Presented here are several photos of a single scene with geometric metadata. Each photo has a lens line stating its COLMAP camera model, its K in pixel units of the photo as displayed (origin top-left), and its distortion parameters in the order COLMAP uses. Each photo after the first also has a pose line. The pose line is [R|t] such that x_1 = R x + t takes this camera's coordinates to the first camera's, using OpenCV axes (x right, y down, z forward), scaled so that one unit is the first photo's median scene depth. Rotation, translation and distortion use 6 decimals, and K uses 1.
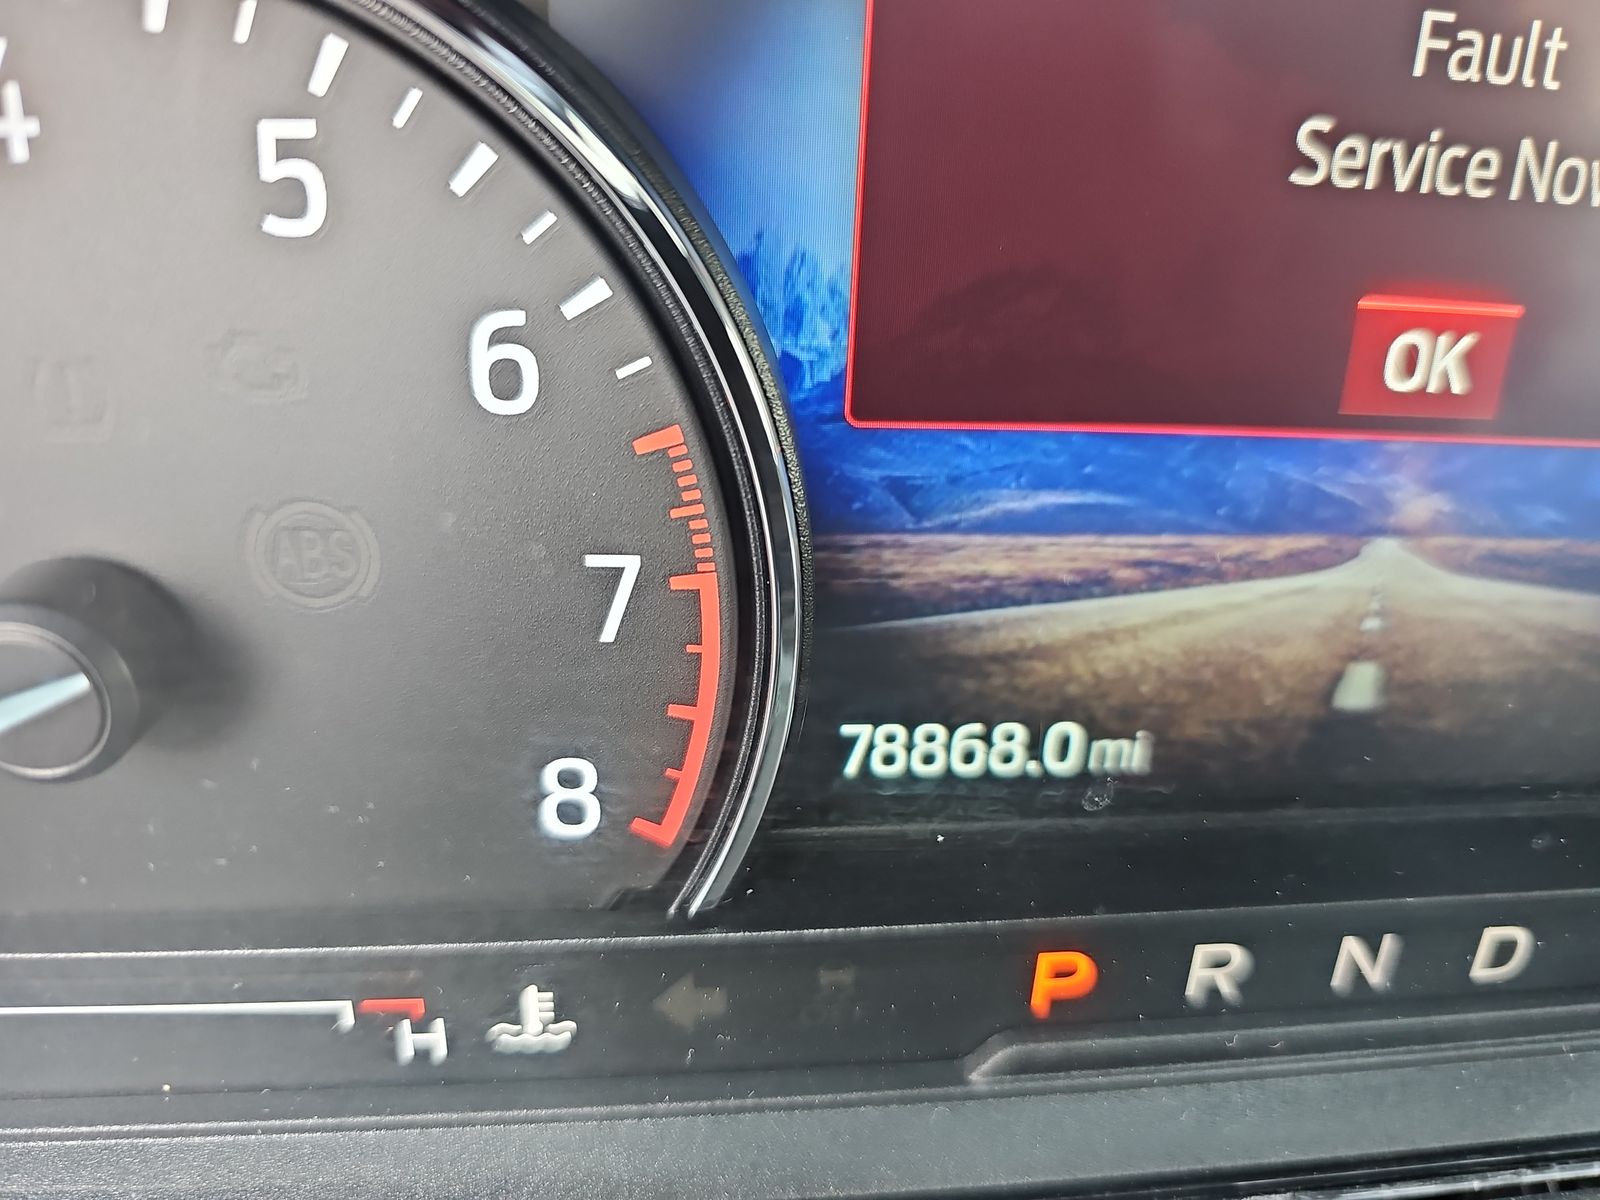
lens RADIAL K [[1070.4, 0, 800.0], [0, 1070.4, 600.0], [0, 0, 1]] dist [-0.080563, -0.000340]
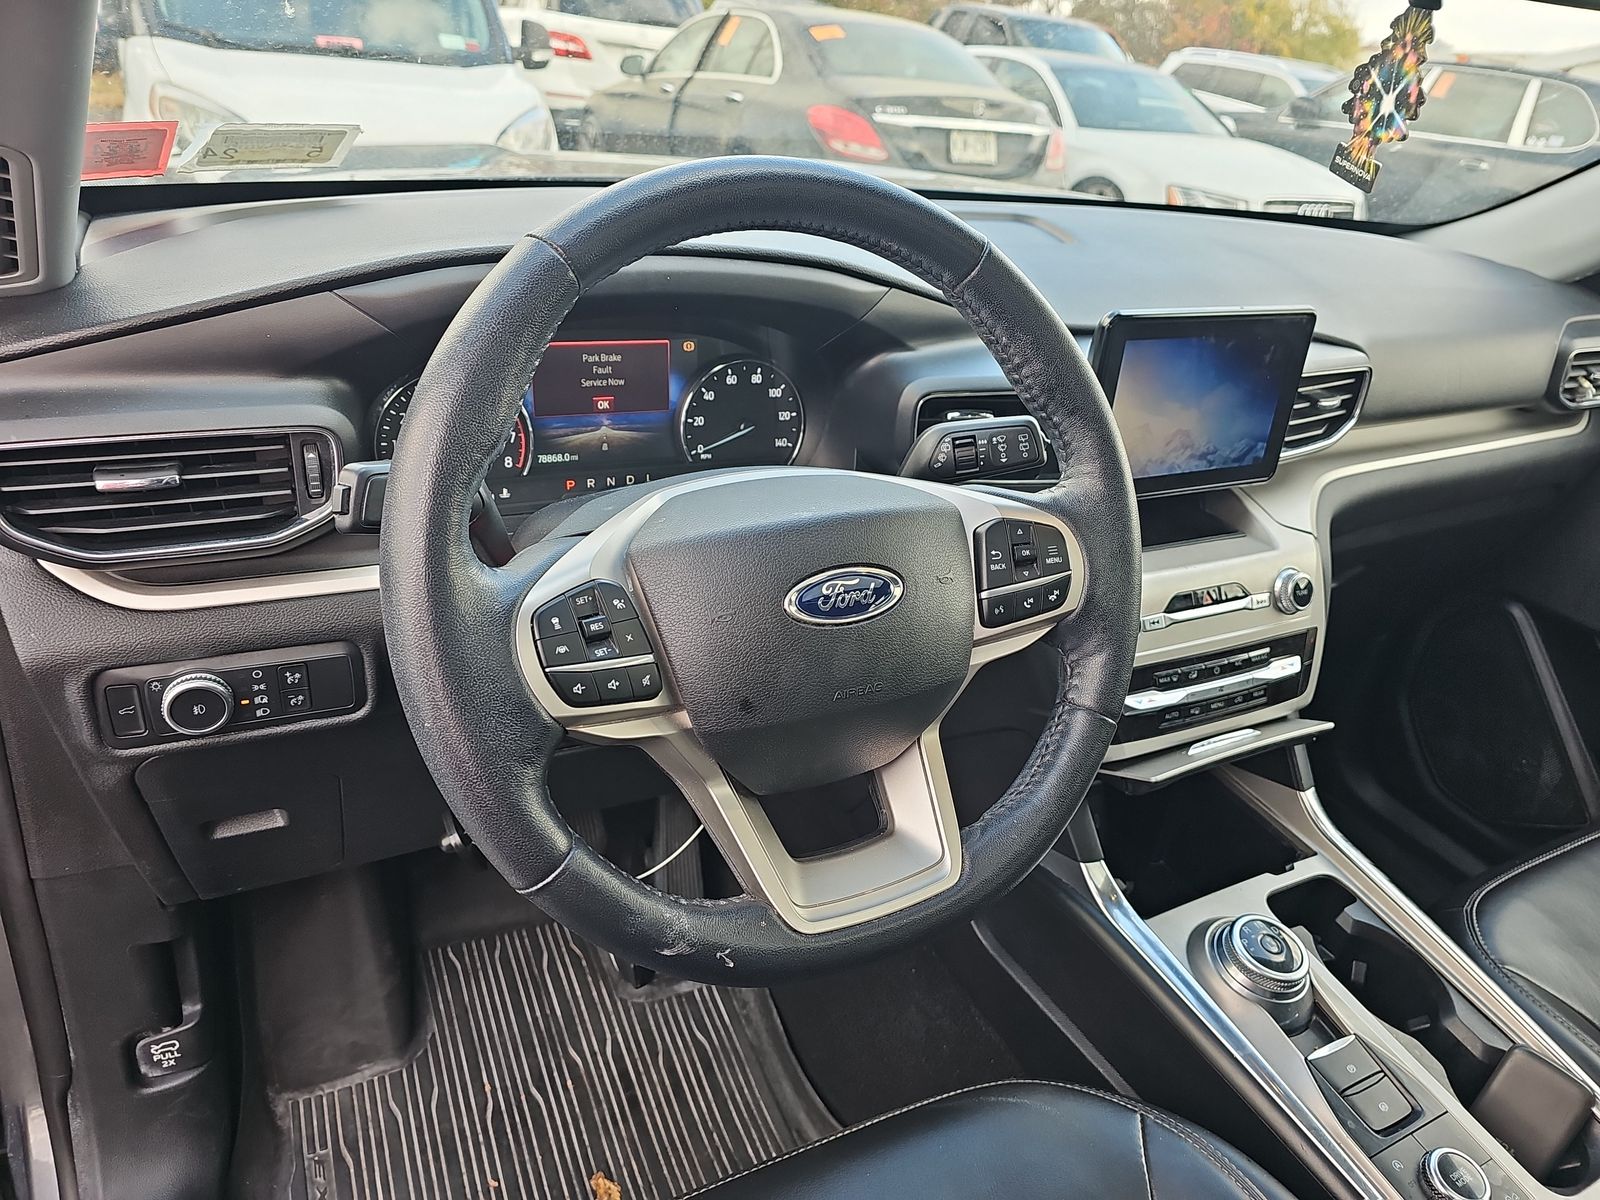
lens RADIAL K [[1033.9, 0, 800.0], [0, 1033.9, 600.0], [0, 0, 1]] dist [0.039872, -0.052707]
pose [[0.928283, -0.136130, 0.346062, -1.006910], [0.137757, 0.990264, 0.020017, 1.347848], [-0.345418, 0.029091, 0.937998, -7.175631]]
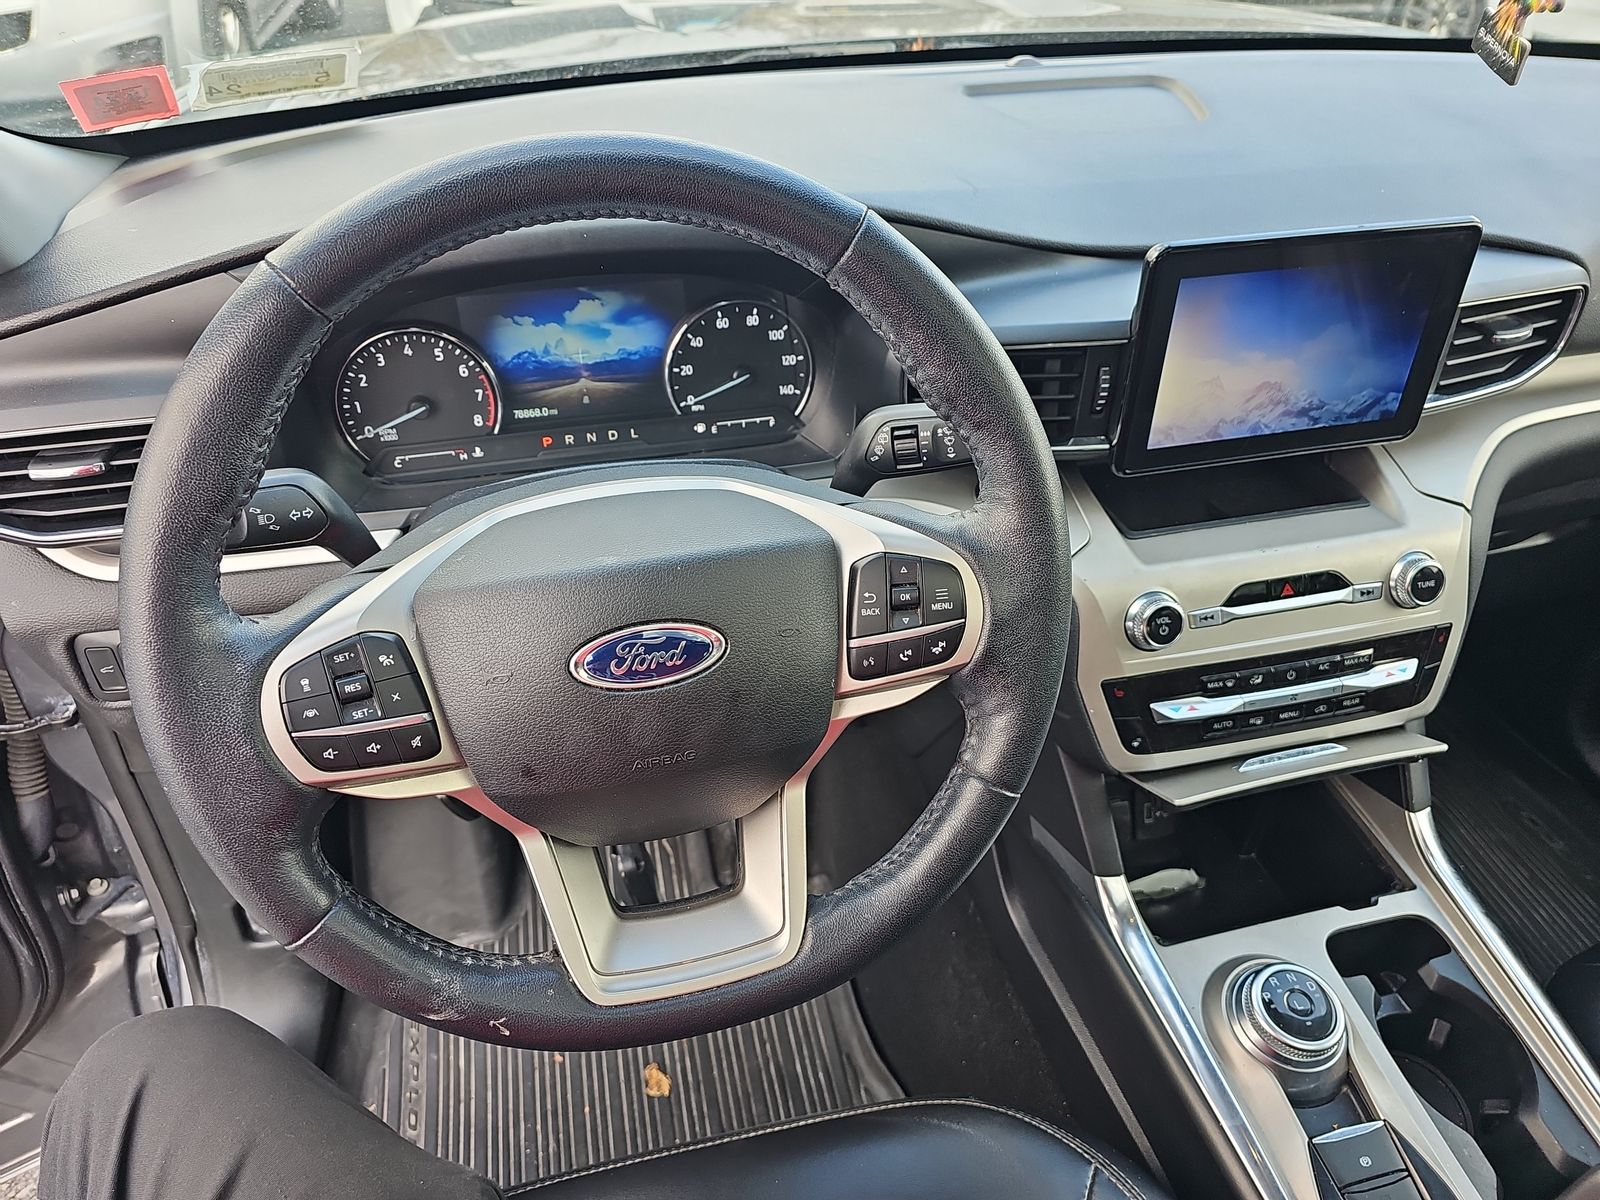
lens RADIAL K [[1033.9, 0, 800.0], [0, 1033.9, 600.0], [0, 0, 1]] dist [0.039872, -0.052707]
pose [[0.989257, -0.121115, 0.081861, 1.343208], [0.108592, 0.983725, 0.143150, 0.629785], [-0.097866, -0.132723, 0.986310, -6.947266]]
